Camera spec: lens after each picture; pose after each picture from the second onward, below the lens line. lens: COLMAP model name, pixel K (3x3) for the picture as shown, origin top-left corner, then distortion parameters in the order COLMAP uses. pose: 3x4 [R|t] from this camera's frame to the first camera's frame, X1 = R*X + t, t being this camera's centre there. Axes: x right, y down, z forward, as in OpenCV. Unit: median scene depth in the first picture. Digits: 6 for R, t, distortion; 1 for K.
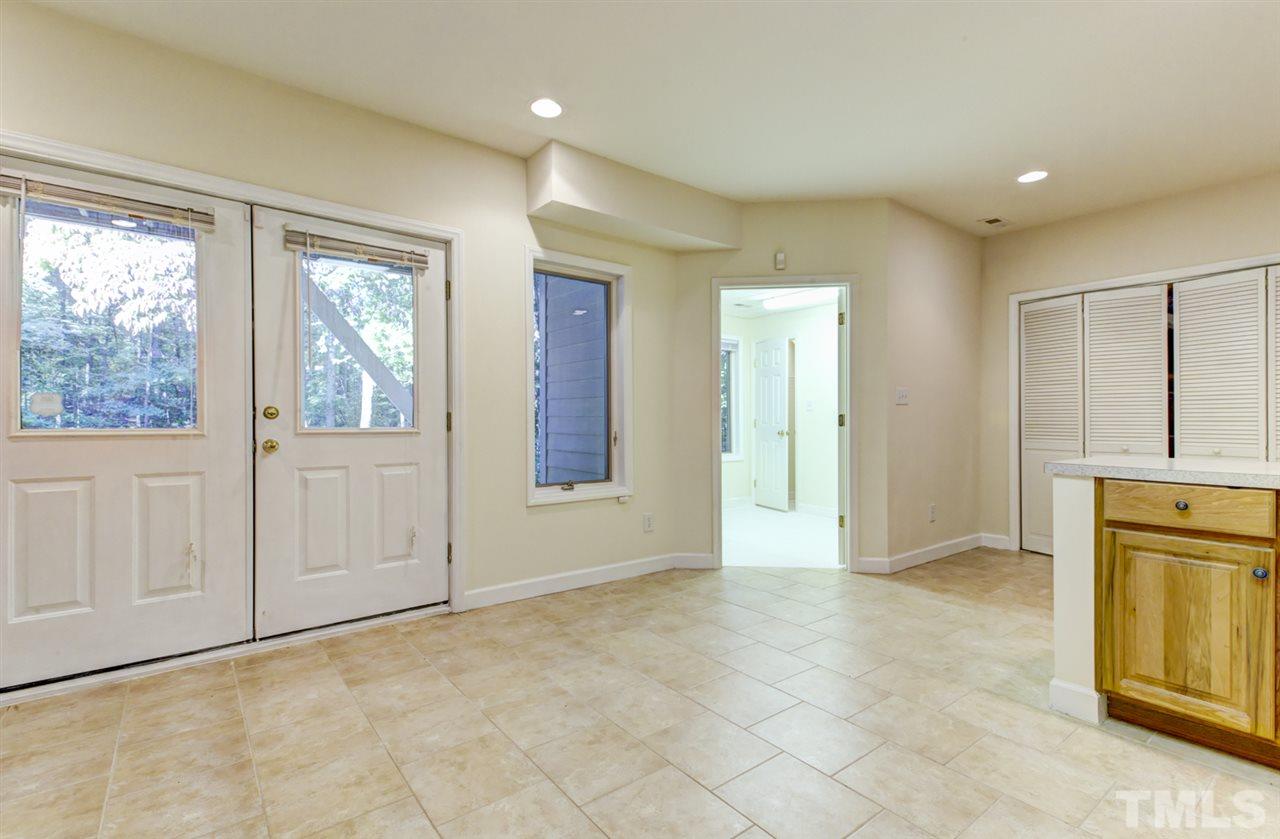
lens RADIAL K [[585.8, 0, 648.5], [0, 585.8, 421.8], [0, 0, 1]] dist [0.015684, -0.000376]
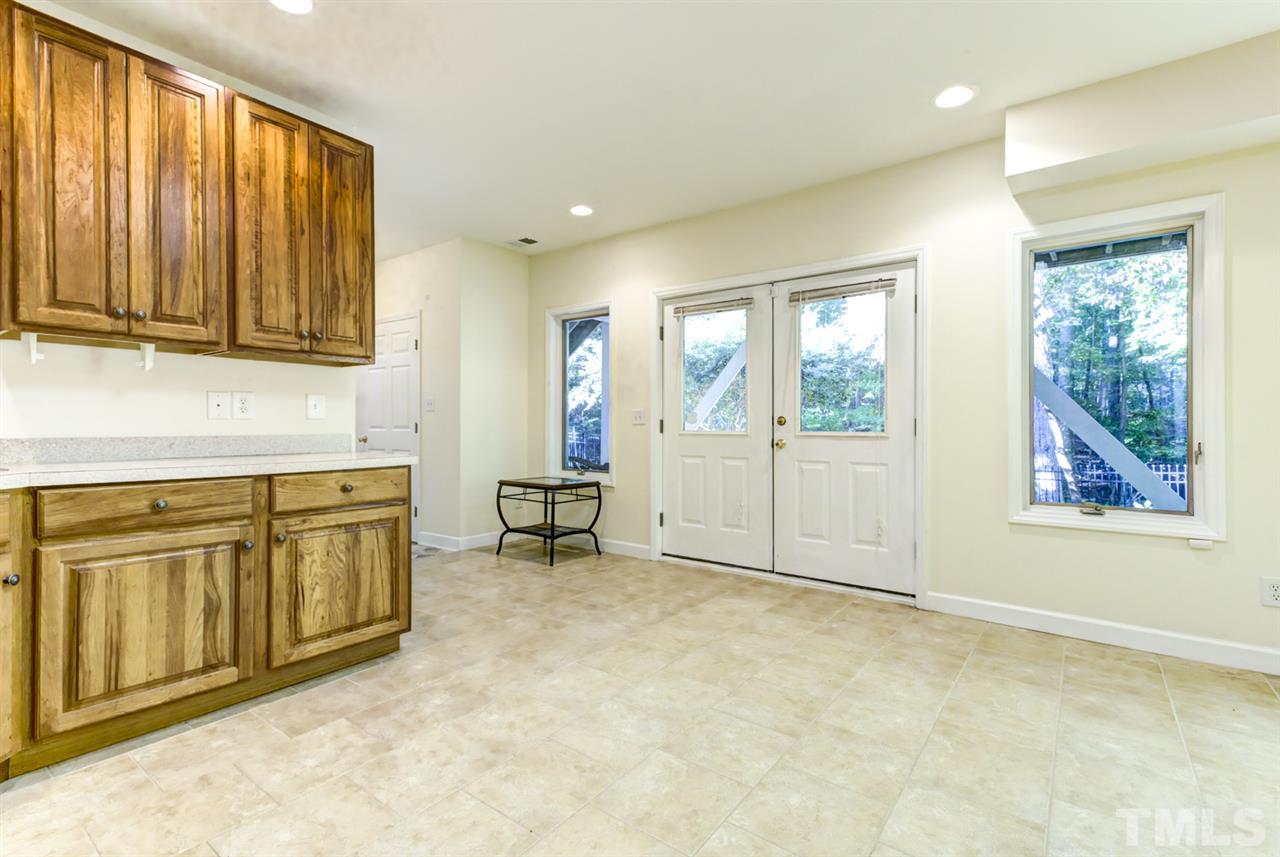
lens RADIAL K [[586.9, 0, 630.6], [0, 586.9, 430.5], [0, 0, 1]] dist [0.015100, -0.000669]
pose [[0.228988, 0.006739, -0.973406, 0.703788], [-0.004412, 0.999973, 0.005885, 0.001836], [0.973419, 0.002947, 0.229012, 0.304729]]
